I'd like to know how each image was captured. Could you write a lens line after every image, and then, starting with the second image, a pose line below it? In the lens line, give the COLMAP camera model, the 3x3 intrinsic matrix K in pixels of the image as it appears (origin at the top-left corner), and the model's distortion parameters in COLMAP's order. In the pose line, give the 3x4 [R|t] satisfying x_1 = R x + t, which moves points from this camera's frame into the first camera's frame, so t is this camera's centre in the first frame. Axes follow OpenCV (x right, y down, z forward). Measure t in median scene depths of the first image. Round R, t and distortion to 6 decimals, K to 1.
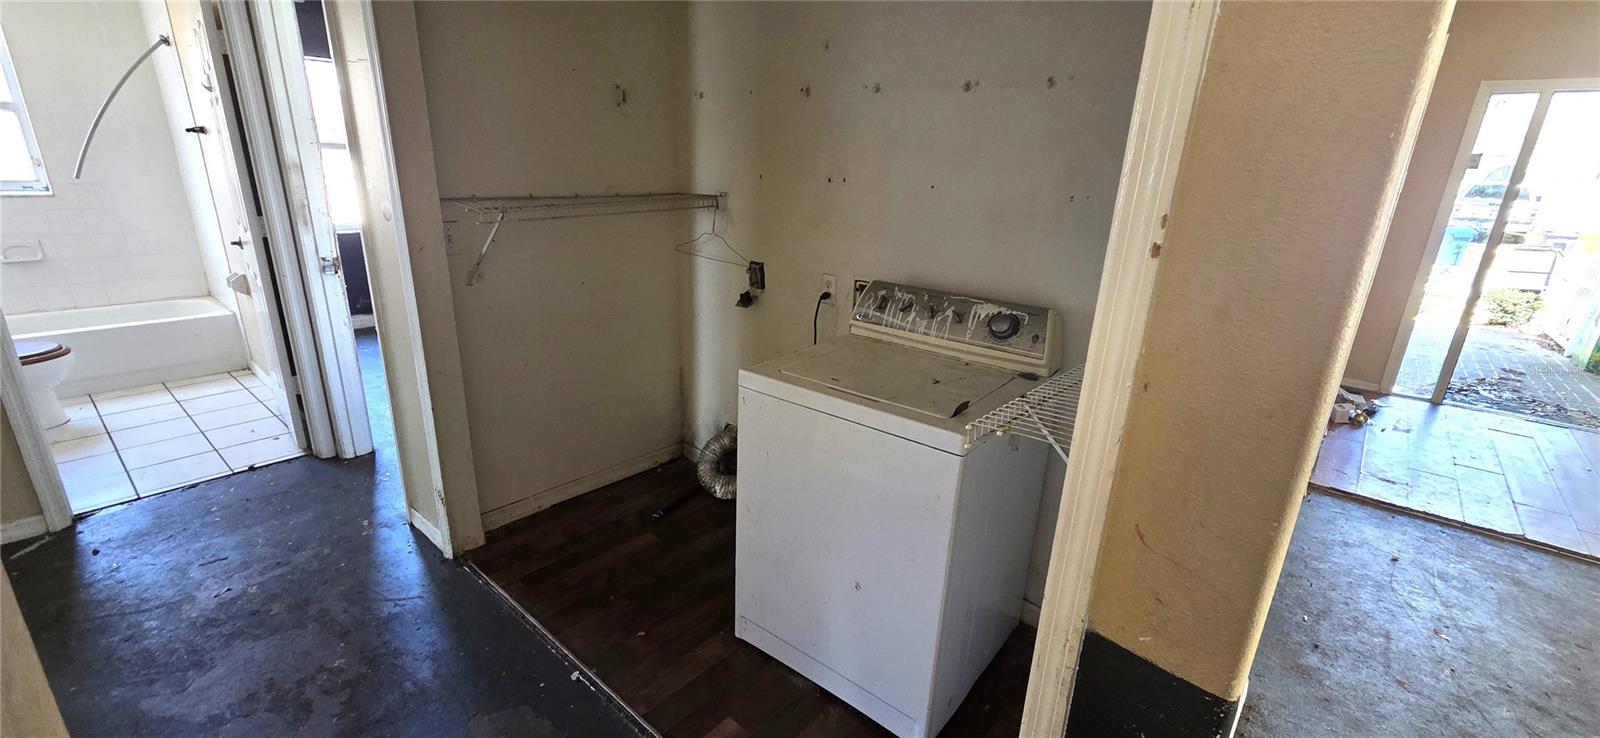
lens RADIAL K [[654.9, 0, 796.7], [0, 654.9, 367.8], [0, 0, 1]] dist [0.004664, 0.000057]
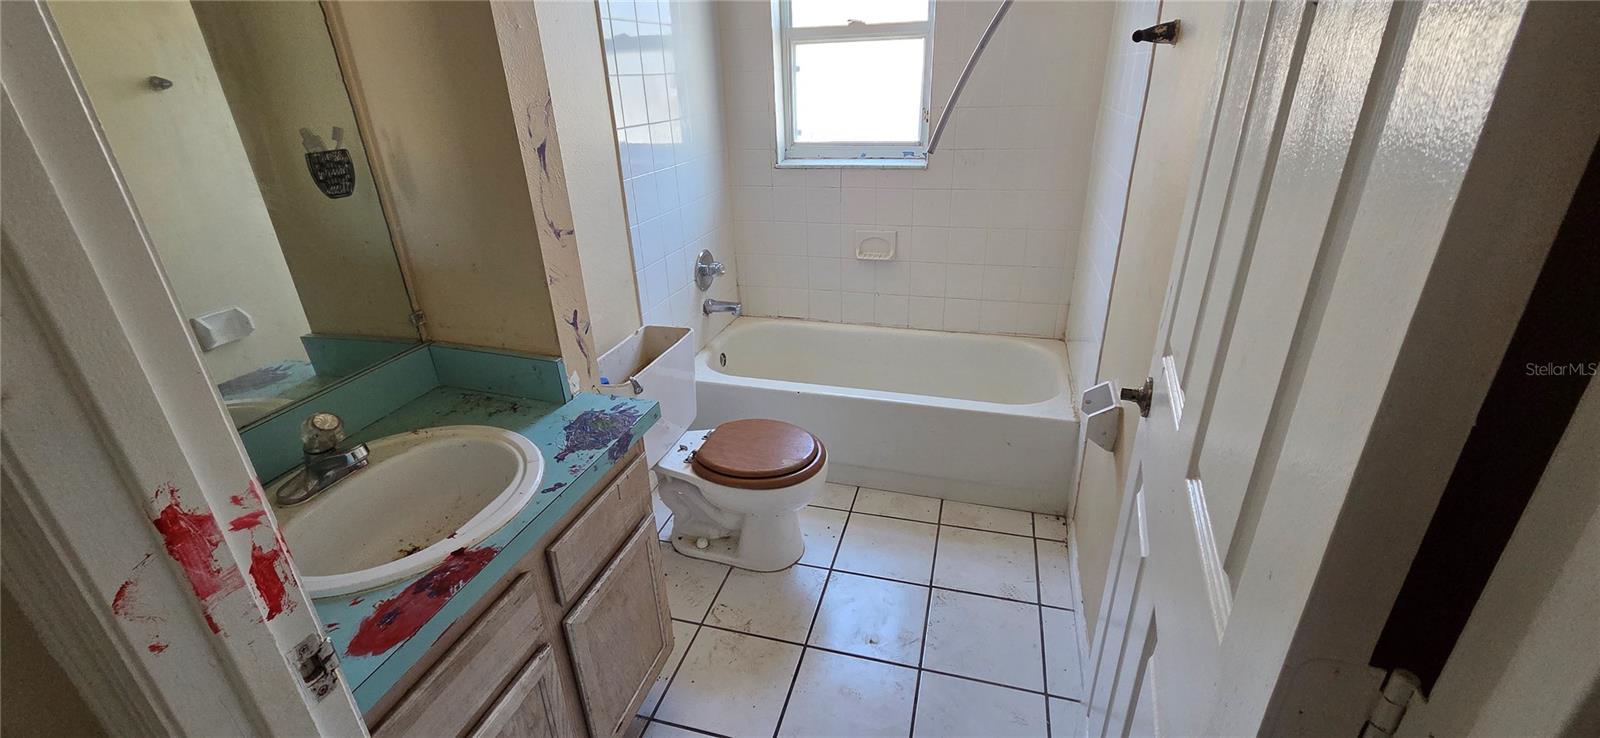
lens RADIAL K [[654.9, 0, 796.7], [0, 654.9, 367.8], [0, 0, 1]] dist [0.004664, 0.000057]
pose [[0.408217, 0.329667, -0.851280, -0.621824], [-0.237489, 0.938759, 0.249661, -0.230539], [0.881452, 0.100254, 0.461510, 0.673125]]
